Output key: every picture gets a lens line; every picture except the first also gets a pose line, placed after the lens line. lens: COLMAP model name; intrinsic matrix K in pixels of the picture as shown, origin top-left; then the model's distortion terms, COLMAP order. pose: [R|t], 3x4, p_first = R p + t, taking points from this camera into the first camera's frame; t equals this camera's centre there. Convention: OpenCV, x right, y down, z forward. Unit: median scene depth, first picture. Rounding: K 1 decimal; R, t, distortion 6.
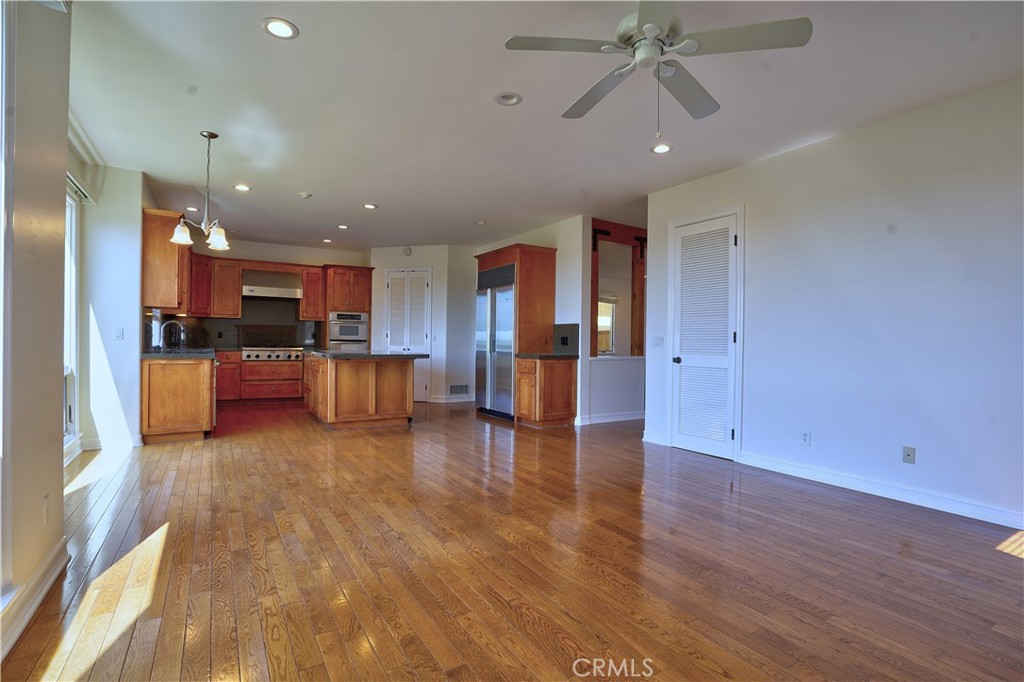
lens RADIAL K [[494.8, 0, 513.5], [0, 494.8, 339.9], [0, 0, 1]] dist [-0.047860, 0.021573]
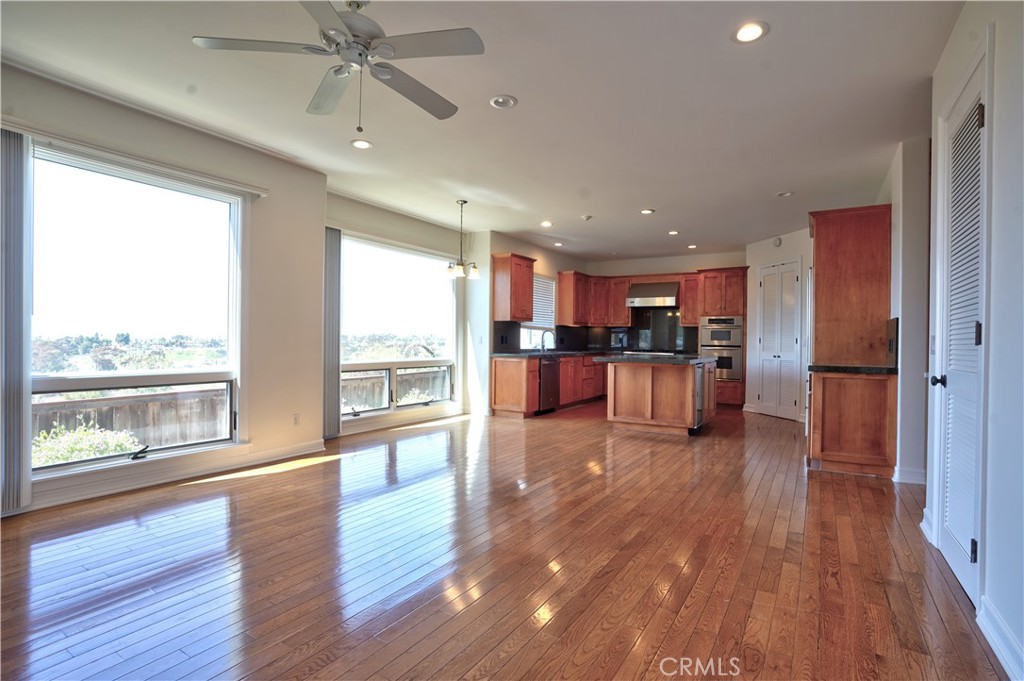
lens RADIAL K [[494.8, 0, 513.7], [0, 494.8, 340.6], [0, 0, 1]] dist [-0.047860, 0.021573]
pose [[0.446932, -0.008520, -0.894527, 0.350033], [-0.004961, 0.999916, -0.012002, 0.004229], [0.894554, 0.009801, 0.446852, 0.221412]]
